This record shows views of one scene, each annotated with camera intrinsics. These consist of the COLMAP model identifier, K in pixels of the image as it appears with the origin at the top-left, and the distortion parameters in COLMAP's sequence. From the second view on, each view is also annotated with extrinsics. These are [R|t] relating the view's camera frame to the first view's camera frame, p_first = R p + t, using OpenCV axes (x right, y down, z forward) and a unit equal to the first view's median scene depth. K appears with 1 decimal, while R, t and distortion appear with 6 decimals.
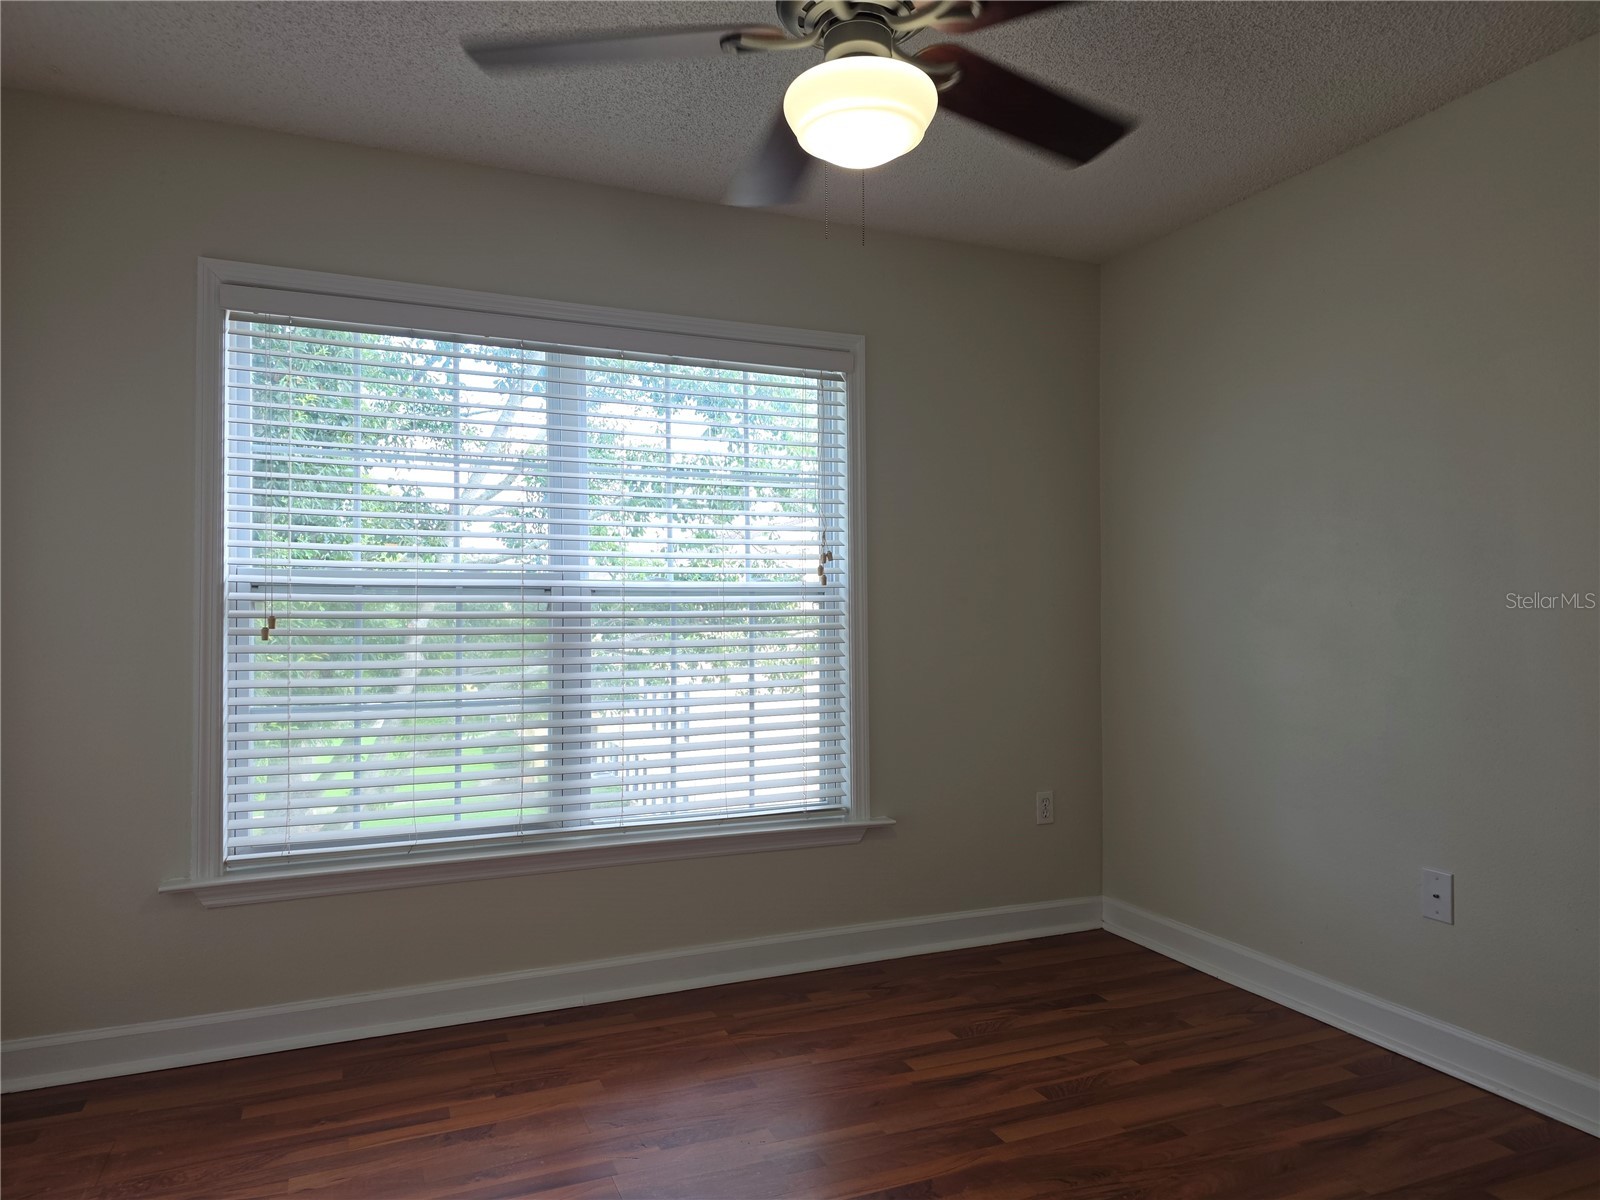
lens RADIAL K [[1061.9, 0, 815.6], [0, 1061.9, 611.8], [0, 0, 1]] dist [0.081415, -0.064231]
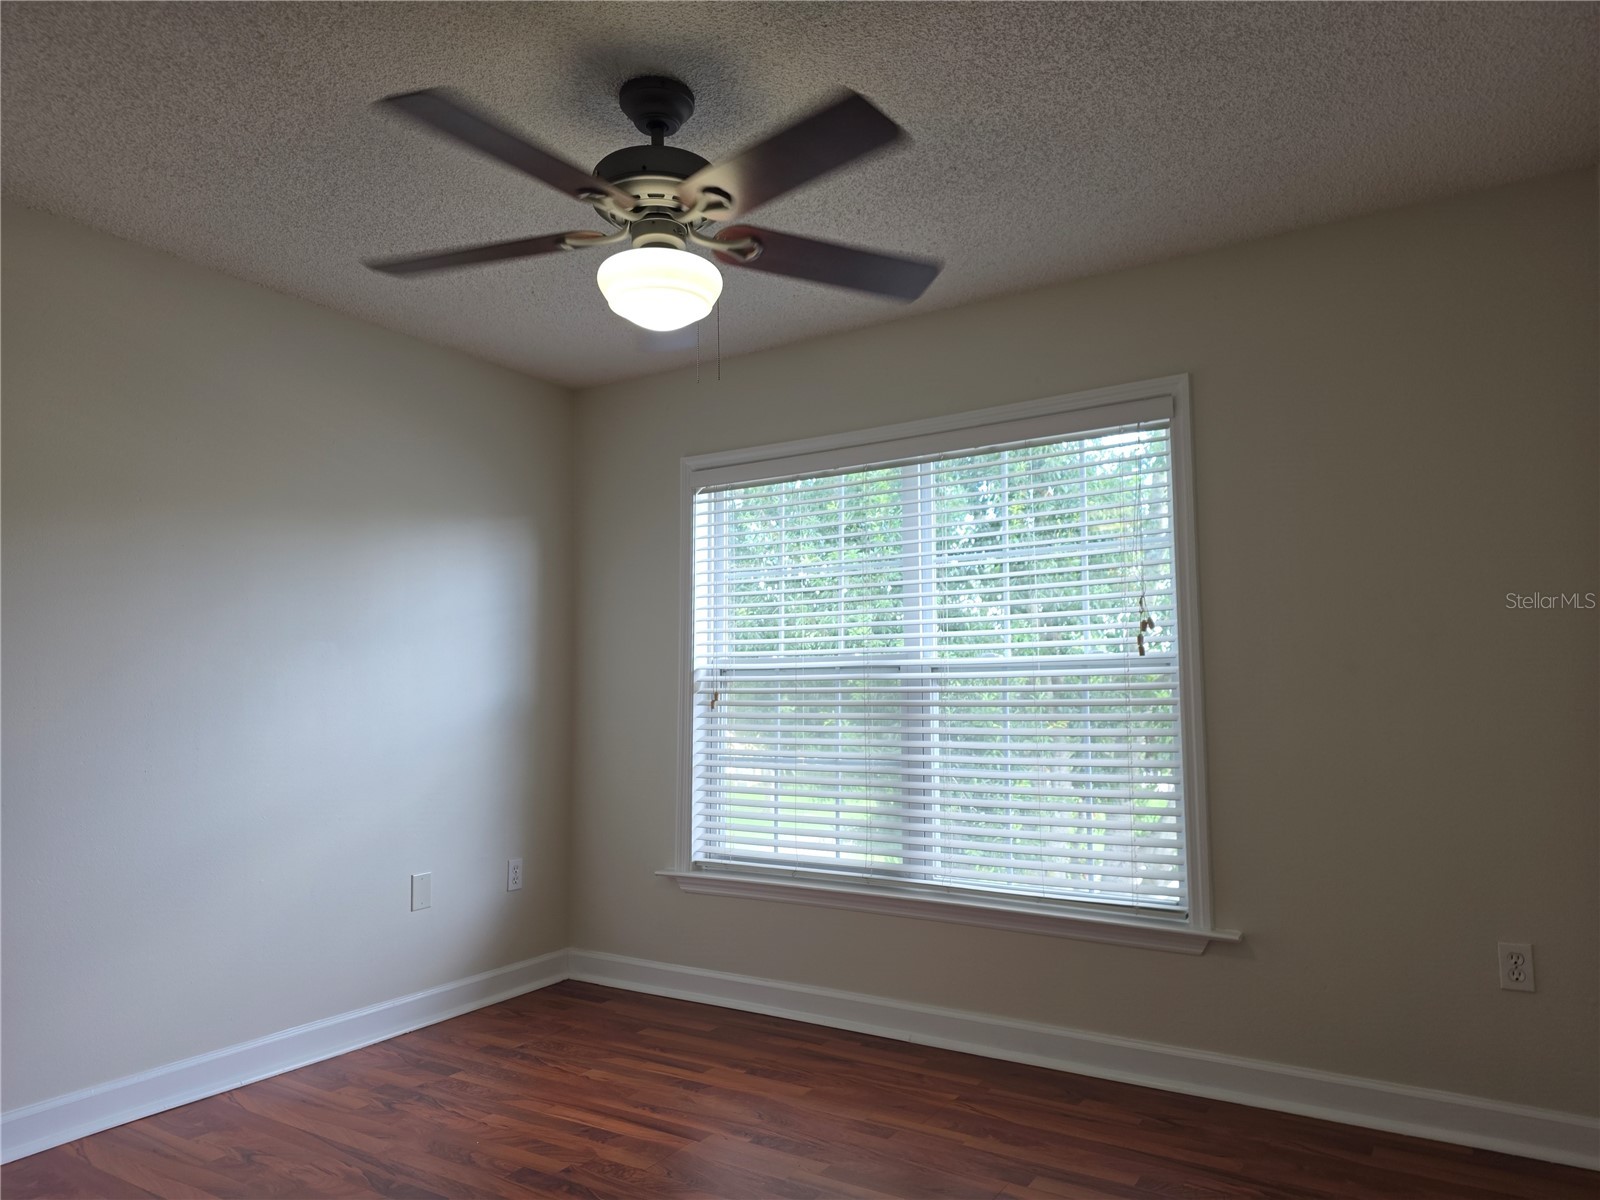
lens RADIAL K [[1061.9, 0, 766.2], [0, 1061.9, 613.8], [0, 0, 1]] dist [0.081415, -0.064231]
pose [[0.565104, -0.060481, -0.822800, 0.680903], [0.017196, 0.997956, -0.061546, -0.011801], [0.824841, 0.020631, 0.564989, 0.248765]]
